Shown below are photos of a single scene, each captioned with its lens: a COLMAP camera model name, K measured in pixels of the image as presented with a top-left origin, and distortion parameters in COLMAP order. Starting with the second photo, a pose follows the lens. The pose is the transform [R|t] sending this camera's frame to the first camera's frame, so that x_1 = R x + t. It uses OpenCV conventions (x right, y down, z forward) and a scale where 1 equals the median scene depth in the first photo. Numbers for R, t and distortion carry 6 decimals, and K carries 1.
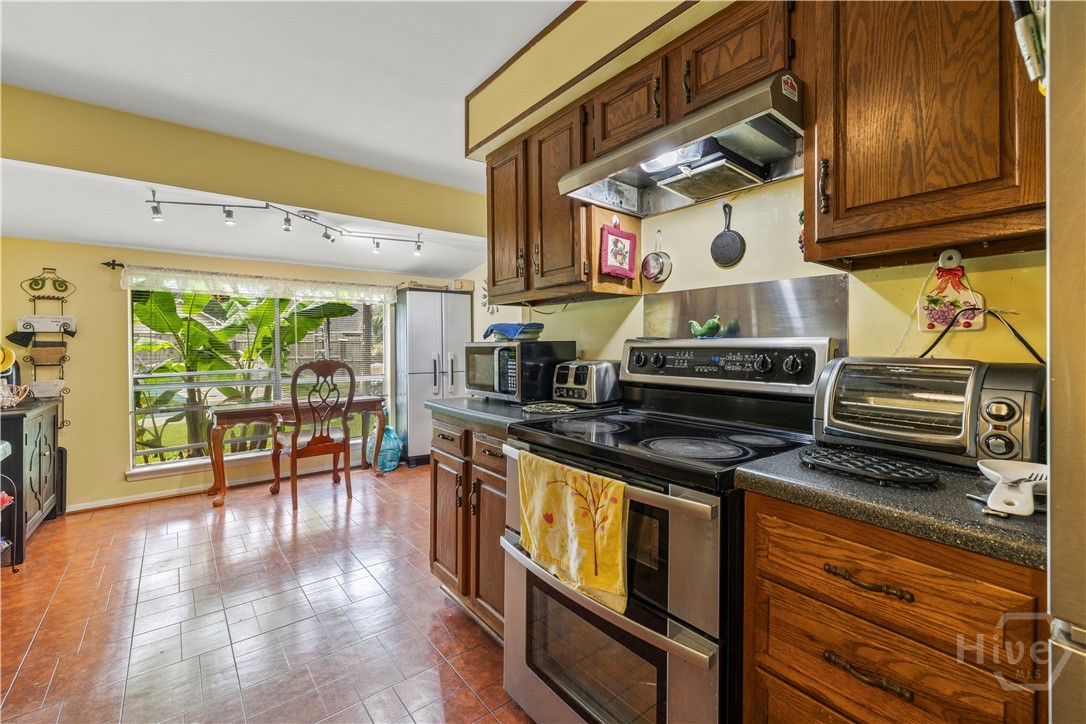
lens RADIAL K [[463.2, 0, 541.9], [0, 463.2, 343.6], [0, 0, 1]] dist [0.001956, 0.000306]
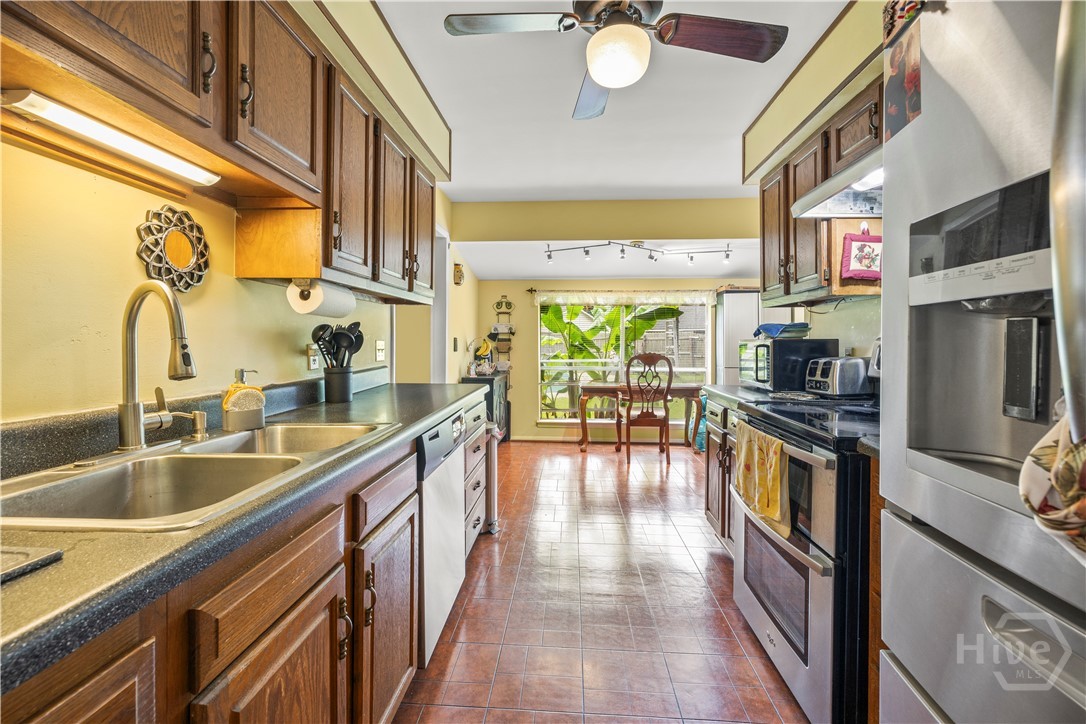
lens RADIAL K [[463.2, 0, 541.9], [0, 463.2, 343.6], [0, 0, 1]] dist [0.001956, 0.000306]
pose [[0.740498, 0.009226, -0.671996, 0.181755], [-0.004689, 0.999952, 0.008562, -0.000523], [0.672043, -0.003189, 0.740505, -0.163268]]
